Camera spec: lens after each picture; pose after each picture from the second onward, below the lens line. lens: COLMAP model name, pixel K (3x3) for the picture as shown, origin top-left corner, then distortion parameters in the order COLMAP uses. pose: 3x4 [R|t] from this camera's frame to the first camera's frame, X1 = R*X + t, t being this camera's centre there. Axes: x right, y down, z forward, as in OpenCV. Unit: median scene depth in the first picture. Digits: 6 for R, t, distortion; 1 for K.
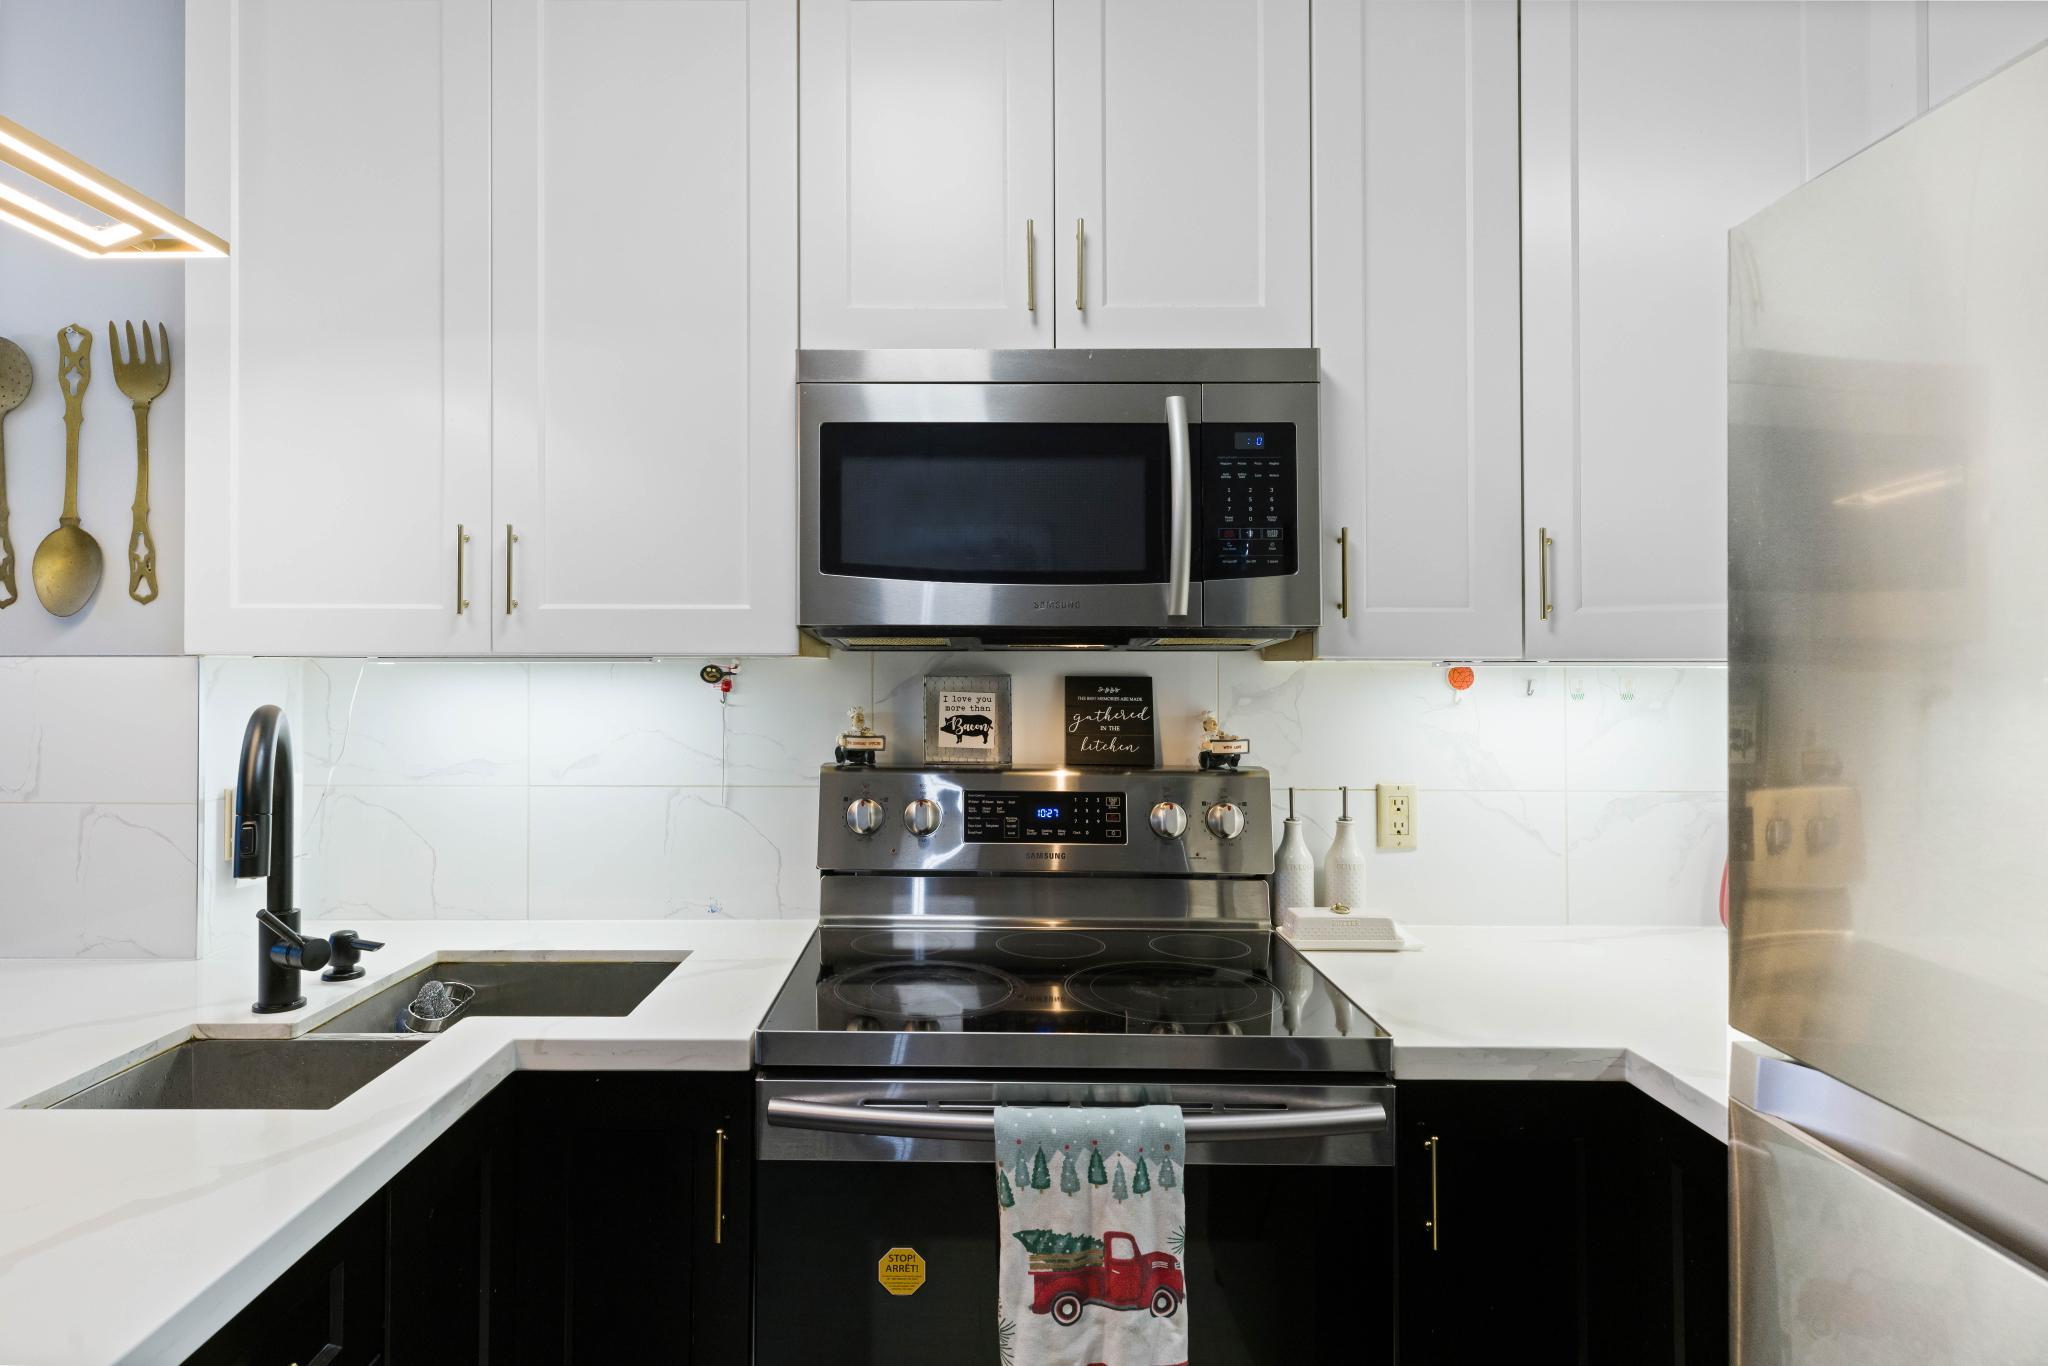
lens RADIAL K [[1152.7, 0, 1019.4], [0, 1152.7, 639.2], [0, 0, 1]] dist [0.014768, -0.002410]
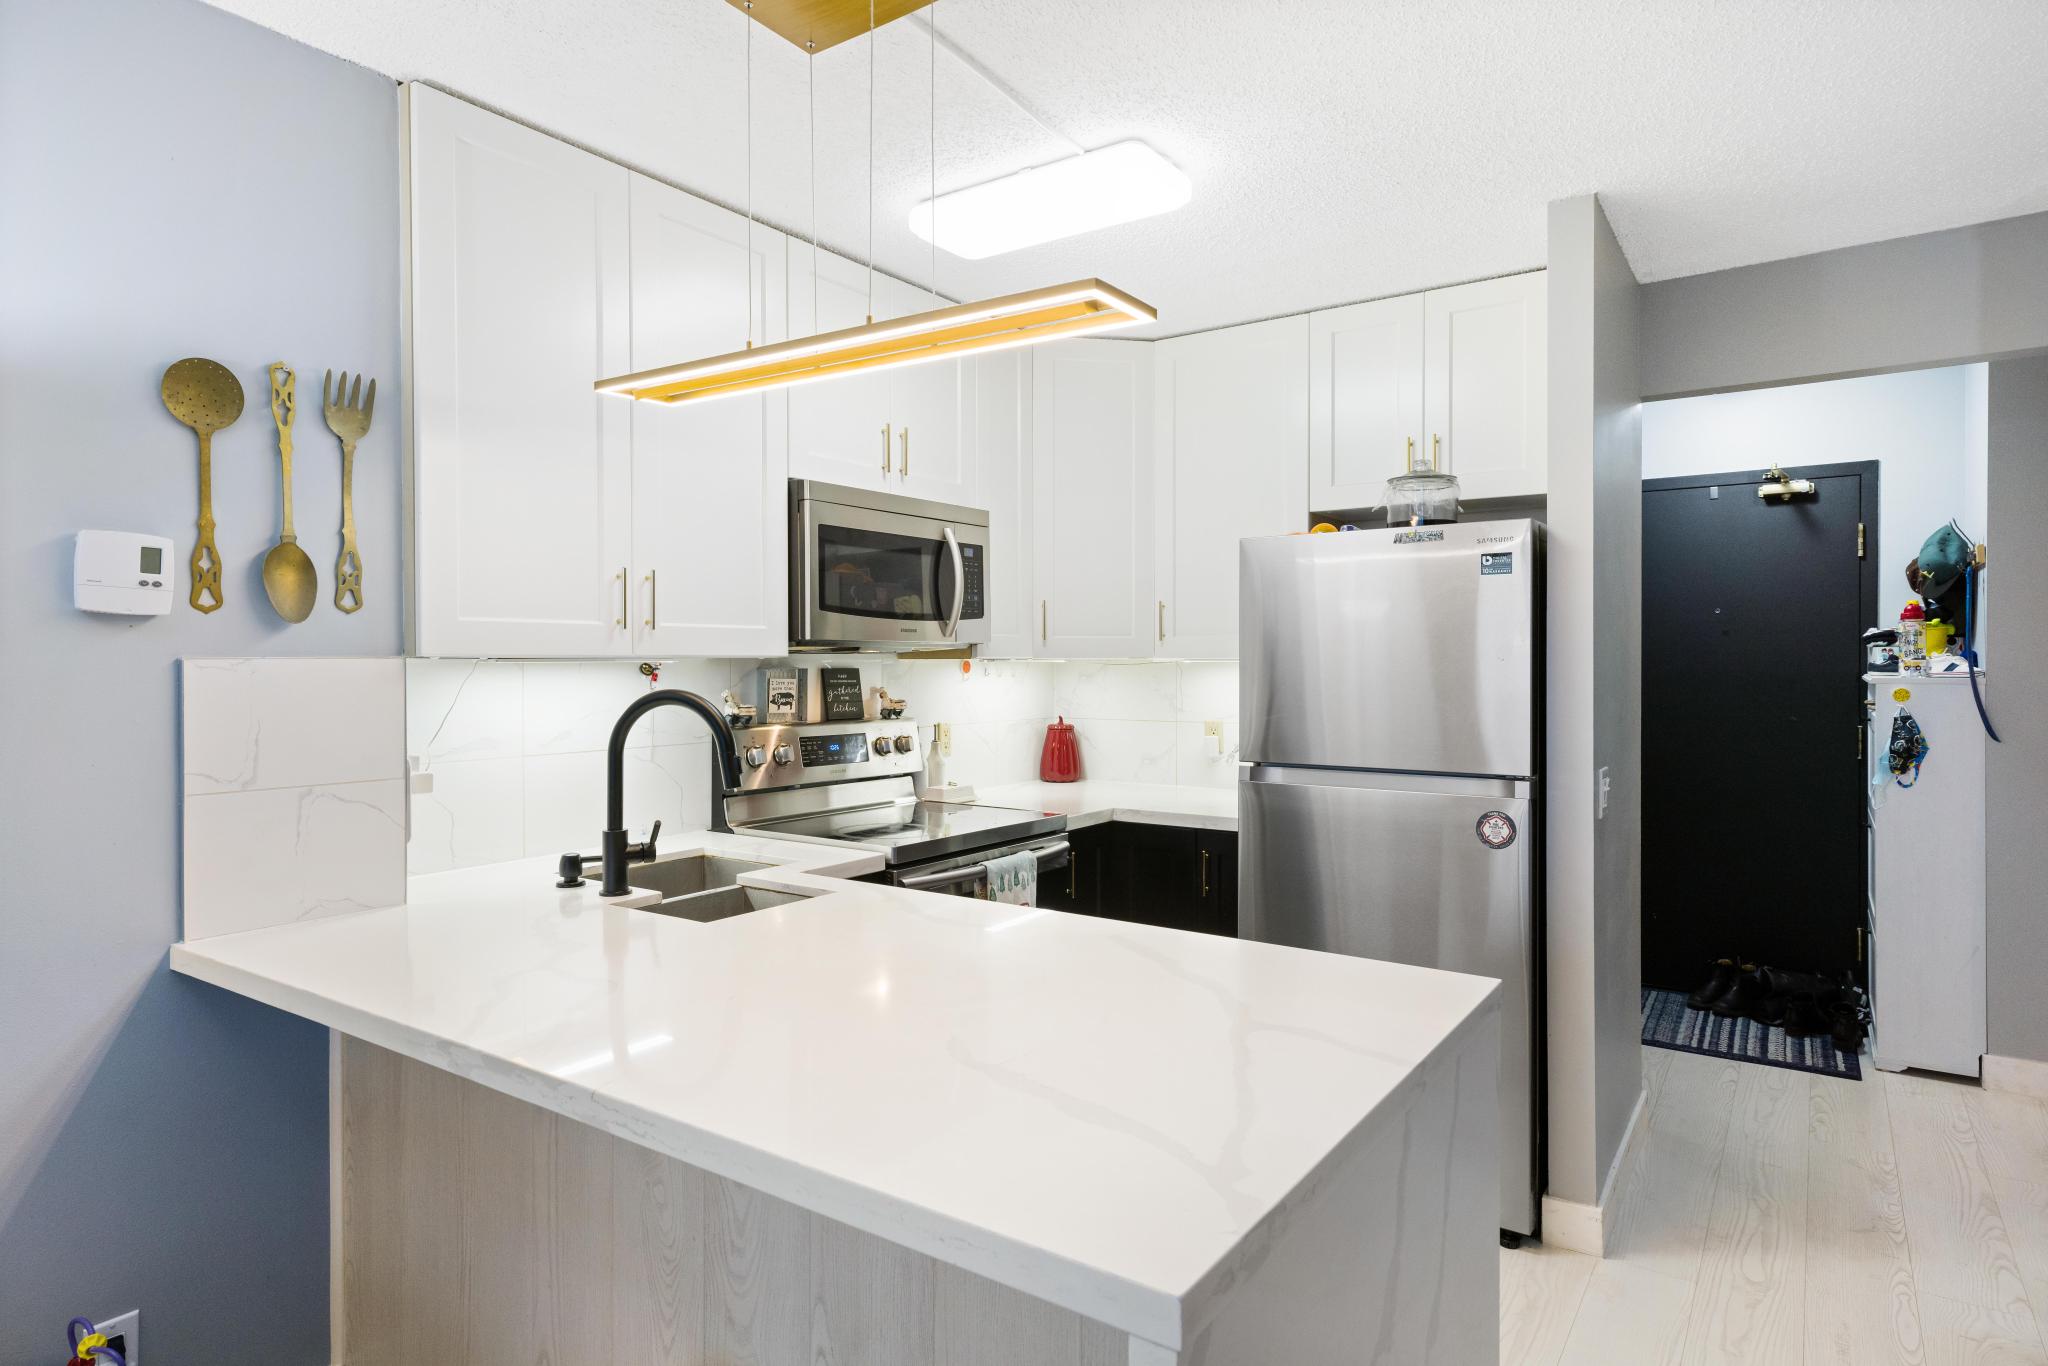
lens RADIAL K [[1152.7, 0, 1021.1], [0, 1152.7, 674.6], [0, 0, 1]] dist [0.014768, -0.002410]
pose [[0.566476, -0.013694, 0.823965, -1.332814], [-0.019337, 0.999366, 0.029903, -0.017187], [-0.823852, -0.032873, 0.565852, -0.224379]]
